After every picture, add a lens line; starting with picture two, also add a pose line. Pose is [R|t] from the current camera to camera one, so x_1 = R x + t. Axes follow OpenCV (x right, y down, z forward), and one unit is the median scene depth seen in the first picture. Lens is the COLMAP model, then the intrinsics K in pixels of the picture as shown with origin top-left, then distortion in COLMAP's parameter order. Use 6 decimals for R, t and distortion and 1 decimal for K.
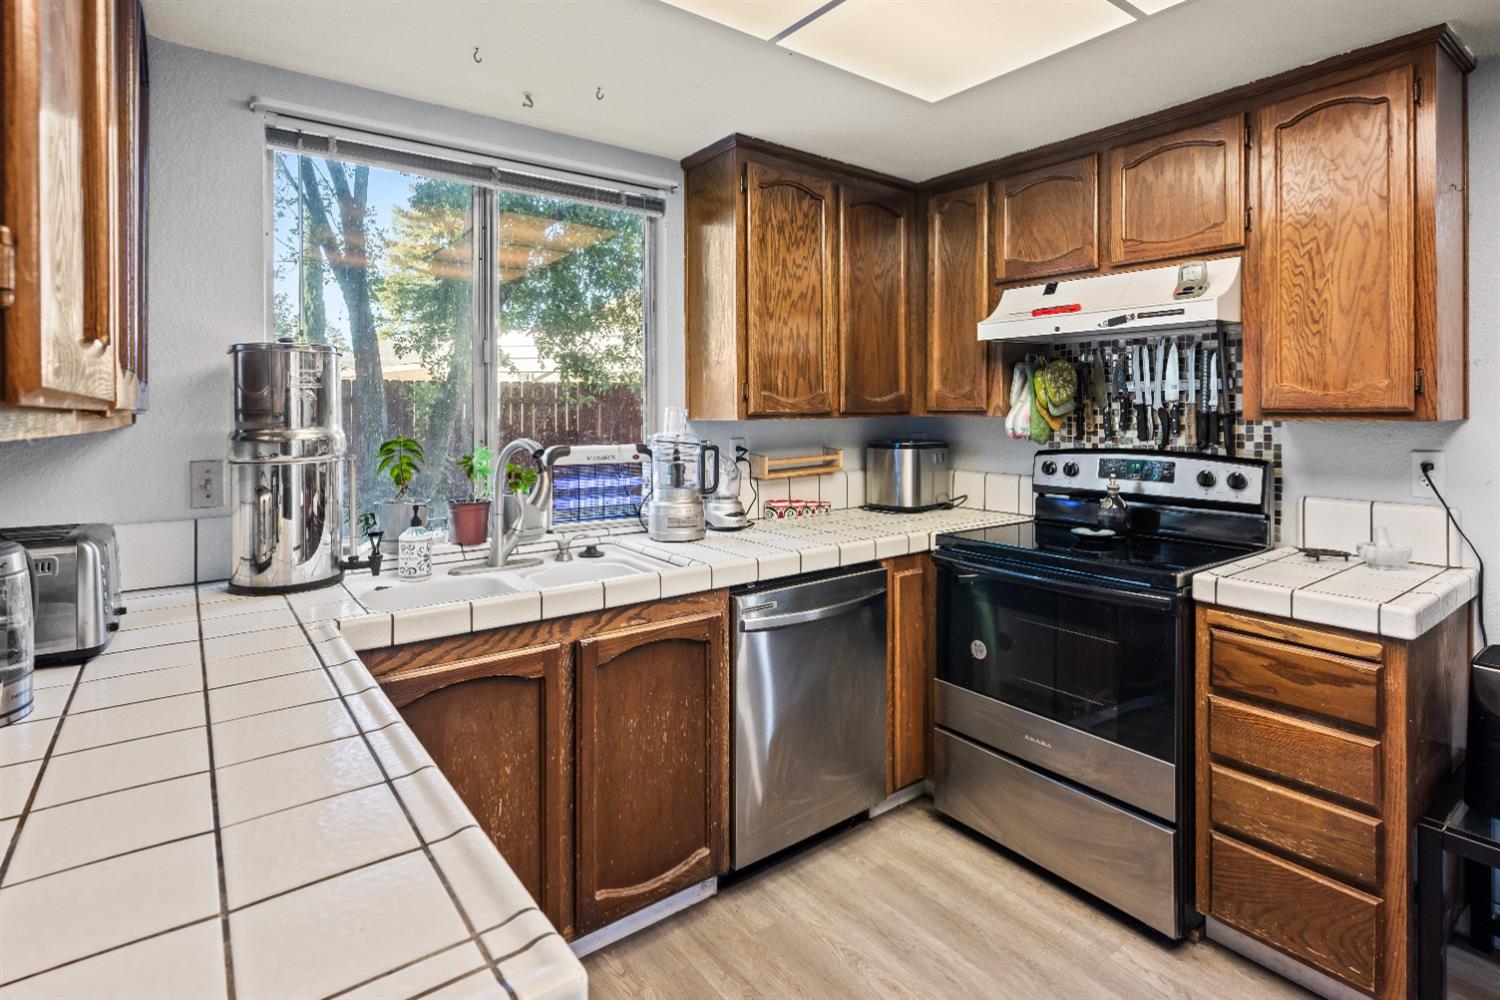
lens RADIAL K [[759.8, 0, 750.9], [0, 759.8, 403.2], [0, 0, 1]] dist [0.000335, 0.000039]
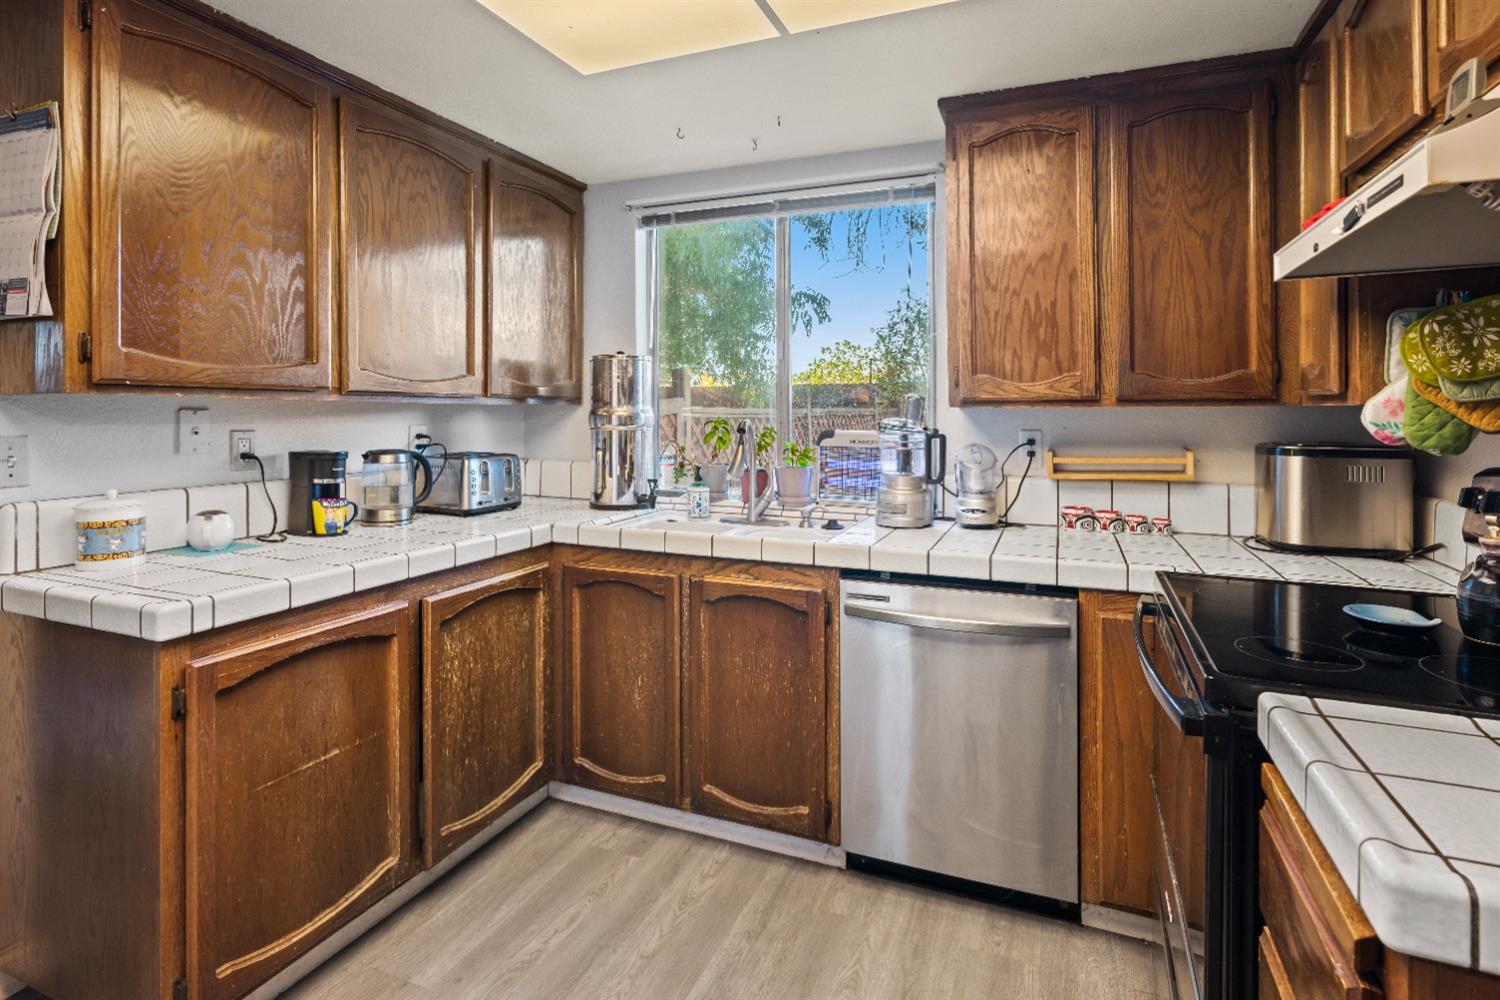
lens RADIAL K [[751.7, 0, 753.0], [0, 751.7, 406.4], [0, 0, 1]] dist [0.001197, 0.000230]
pose [[0.507956, 0.001197, -0.861382, 0.653586], [-0.000150, 0.999999, 0.001301, 0.020374], [0.861383, -0.000532, 0.507955, 0.328080]]
